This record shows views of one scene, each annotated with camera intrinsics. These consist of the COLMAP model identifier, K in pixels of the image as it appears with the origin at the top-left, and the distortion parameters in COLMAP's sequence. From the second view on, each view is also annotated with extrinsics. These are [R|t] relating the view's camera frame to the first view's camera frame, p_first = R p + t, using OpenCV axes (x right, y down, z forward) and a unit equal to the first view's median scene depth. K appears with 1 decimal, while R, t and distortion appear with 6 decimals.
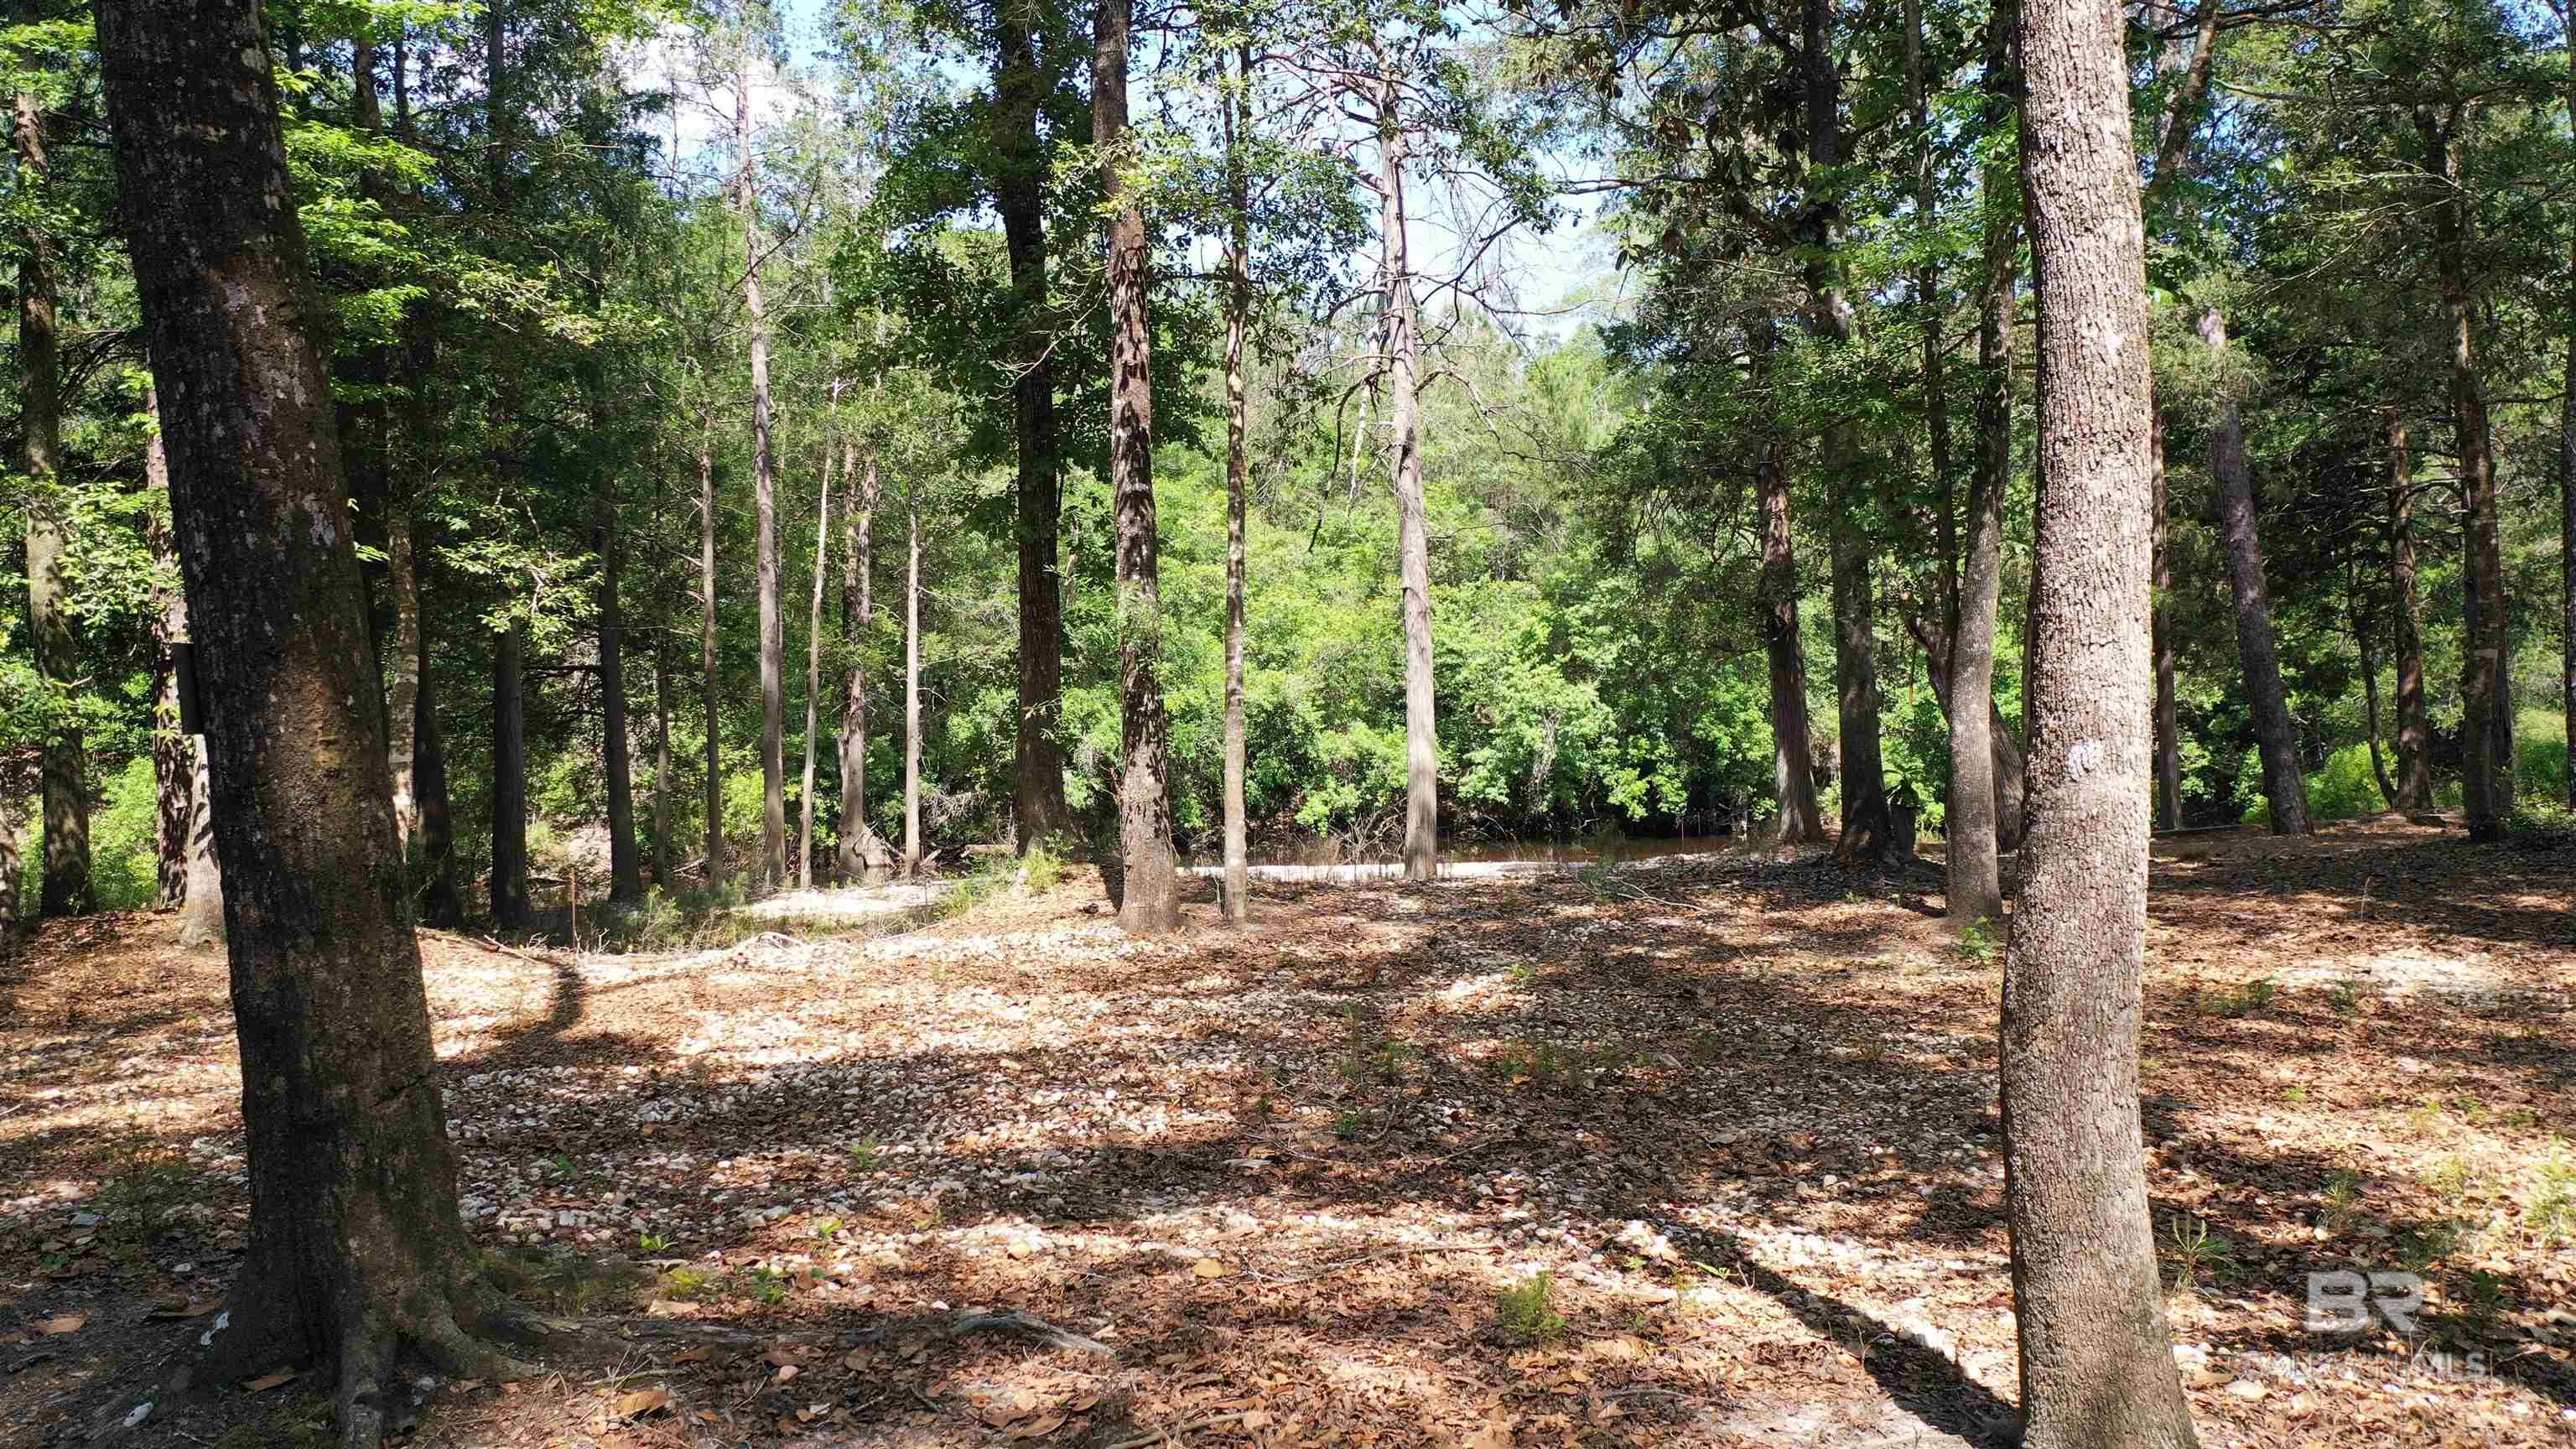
lens RADIAL K [[2052.4, 0, 1291.4], [0, 2052.4, 727.6], [0, 0, 1]] dist [0.020704, -0.000545]
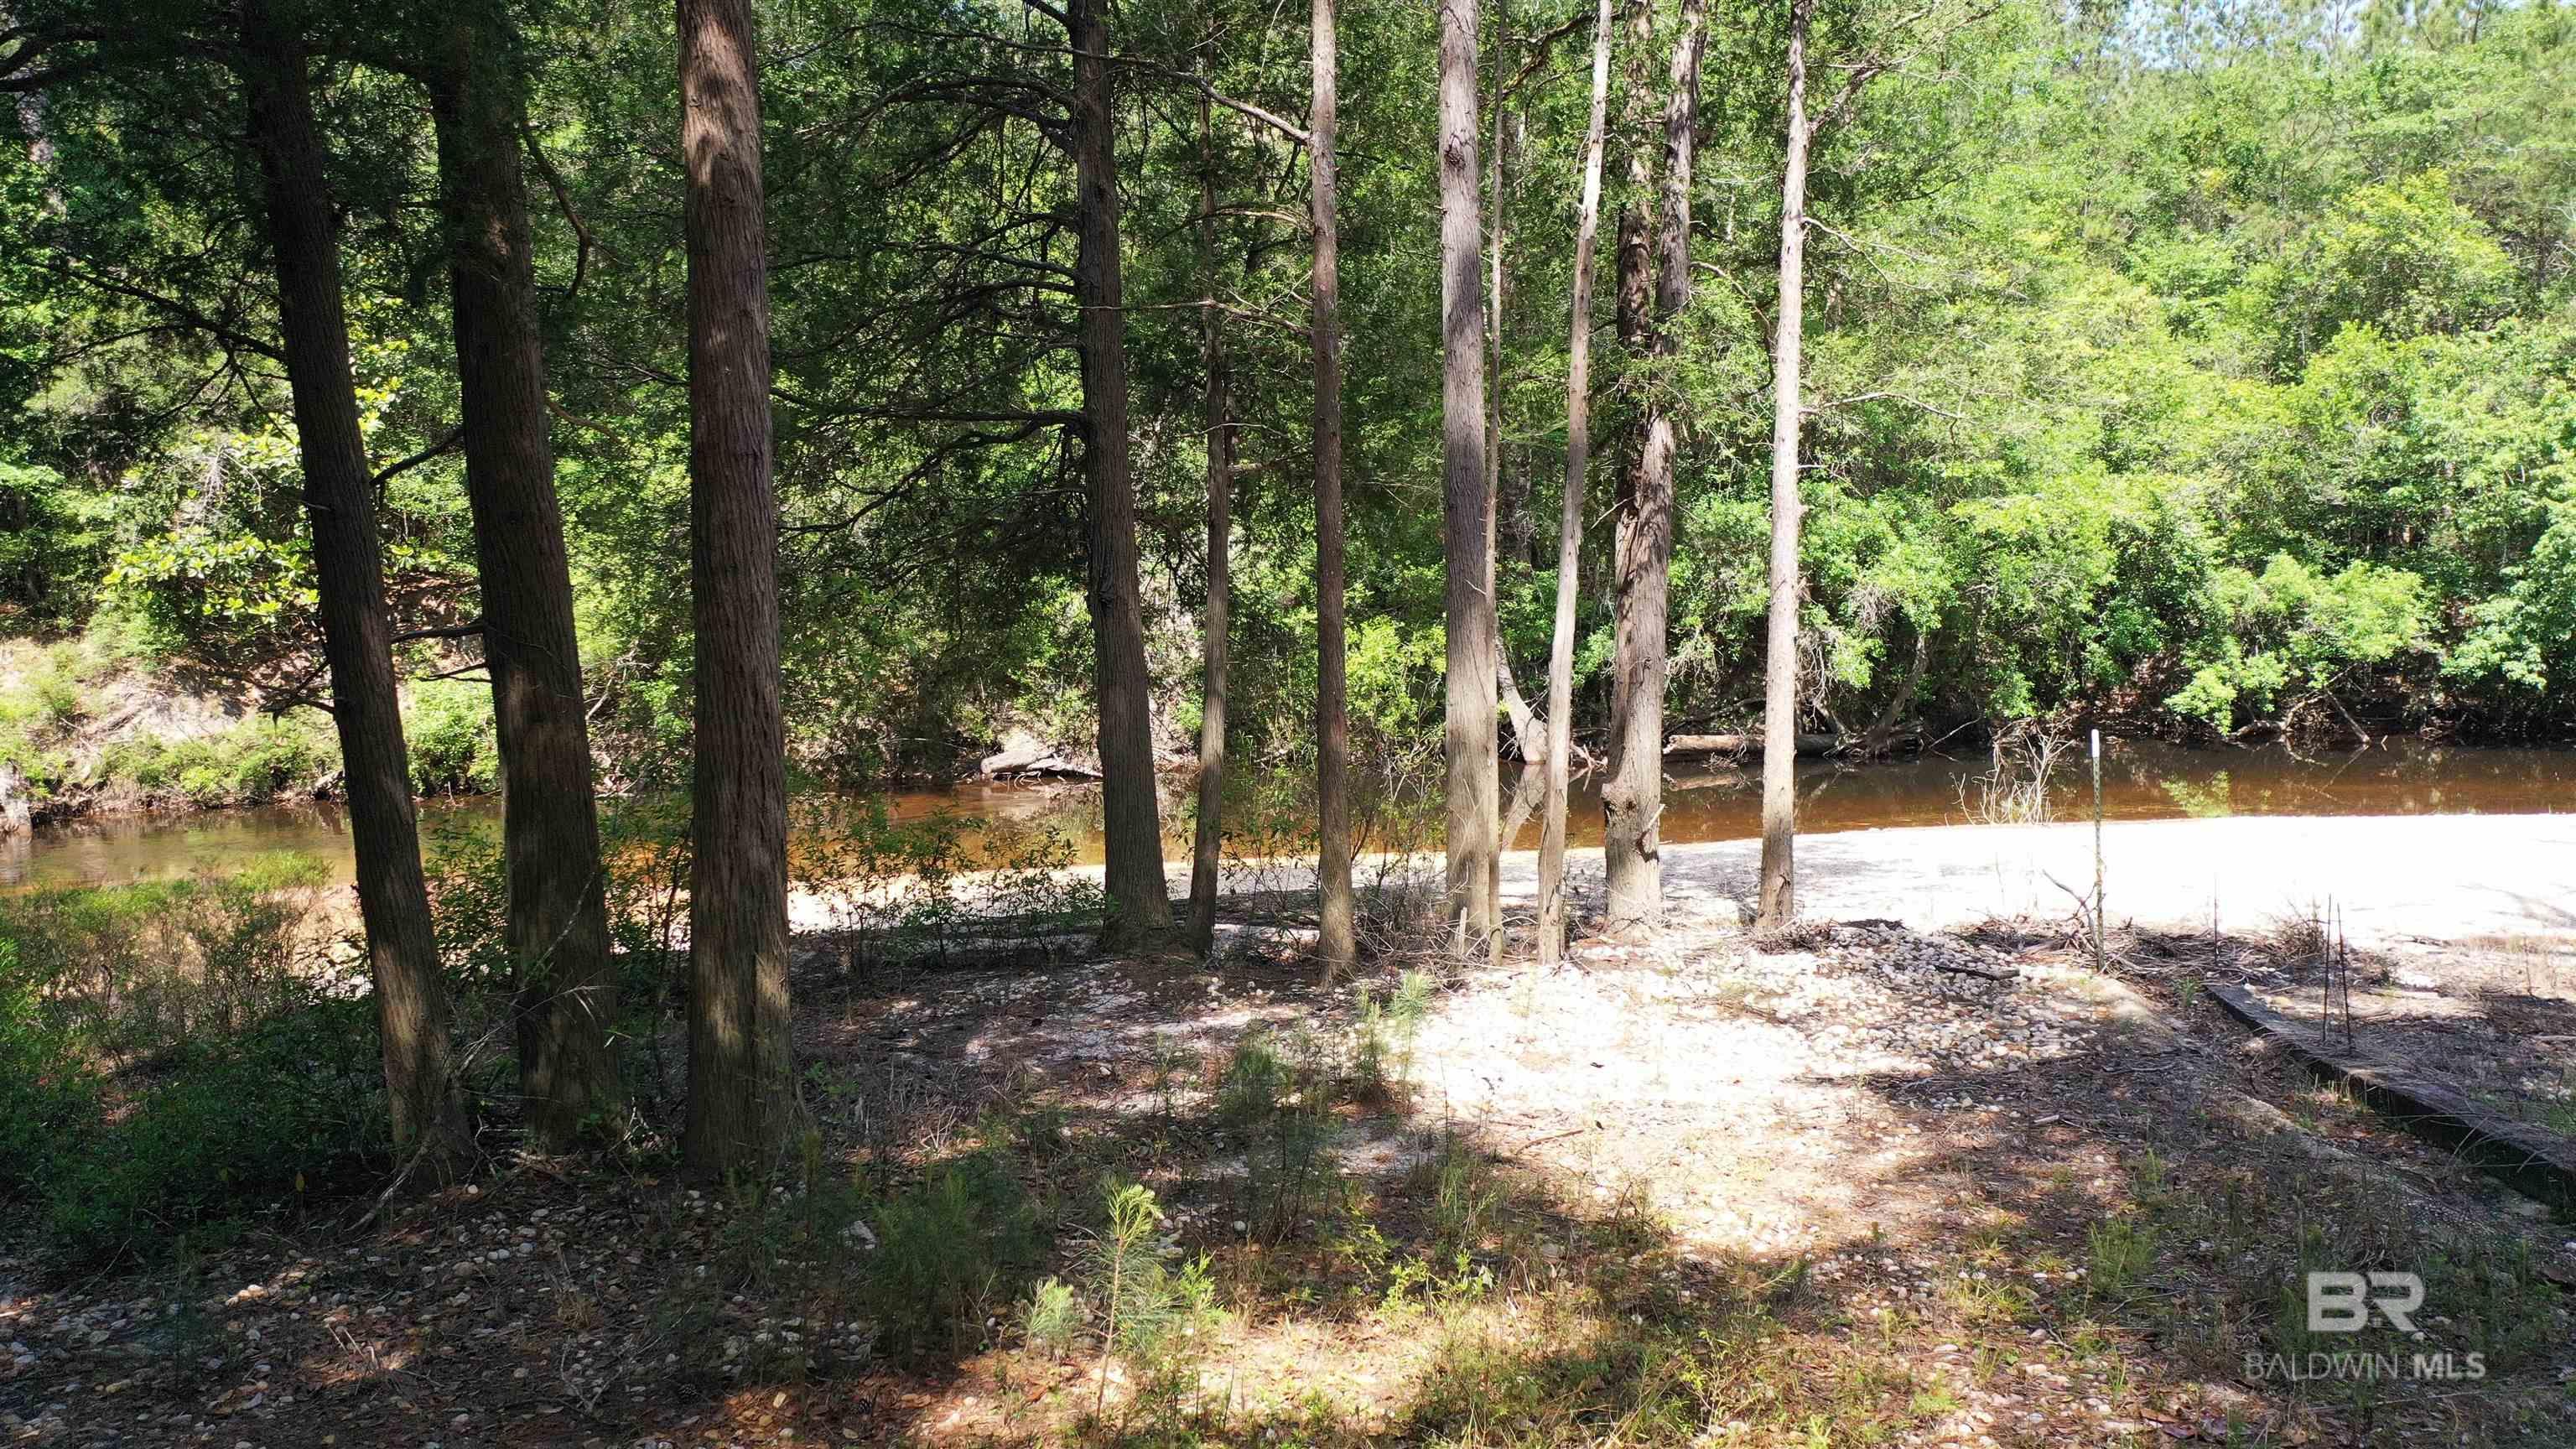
lens RADIAL K [[2052.4, 0, 1291.4], [0, 2052.4, 727.6], [0, 0, 1]] dist [0.020704, -0.000545]
pose [[0.961493, 0.032496, -0.272903, -0.086403], [-0.009864, 0.996426, 0.083894, 0.000127], [0.274654, -0.077972, 0.958377, 0.296053]]
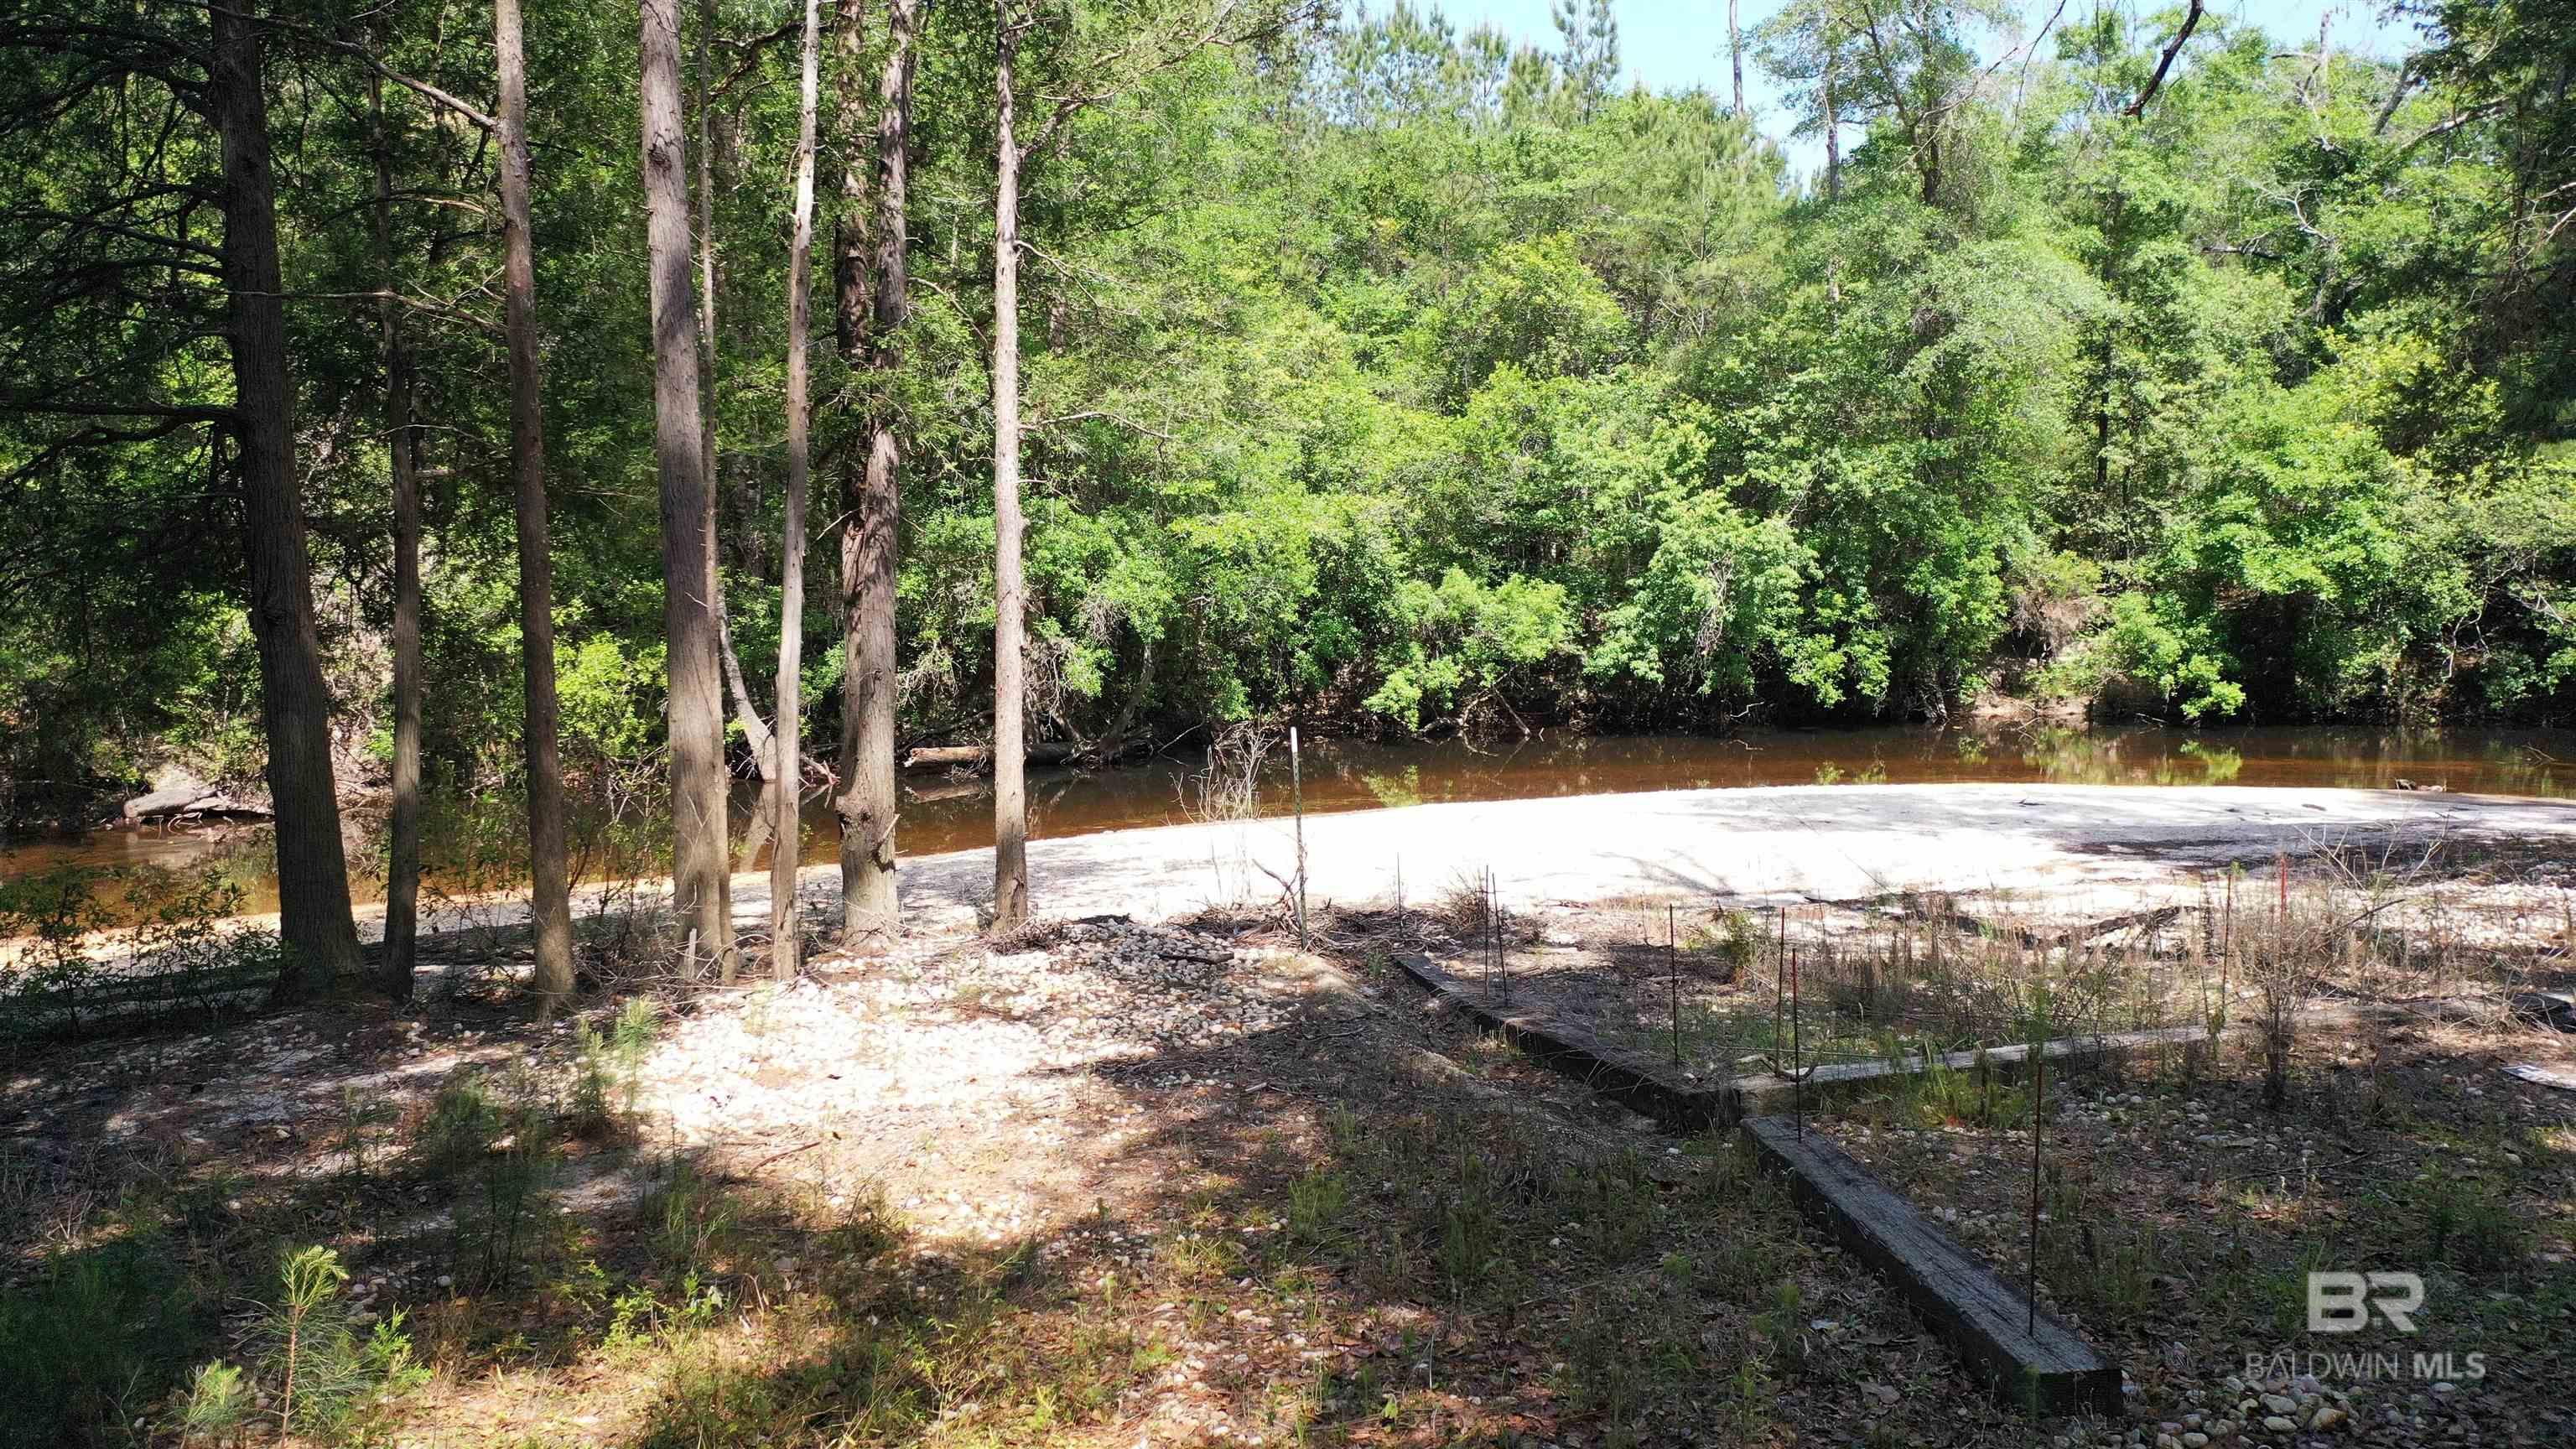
lens RADIAL K [[2051.8, 0, 1298.7], [0, 2051.8, 724.1], [0, 0, 1]] dist [0.020129, -0.001027]
pose [[0.995949, 0.000854, 0.089921, -0.084796], [-0.007334, 0.997395, 0.071760, 0.000463], [-0.089626, -0.072129, 0.993360, 0.294151]]
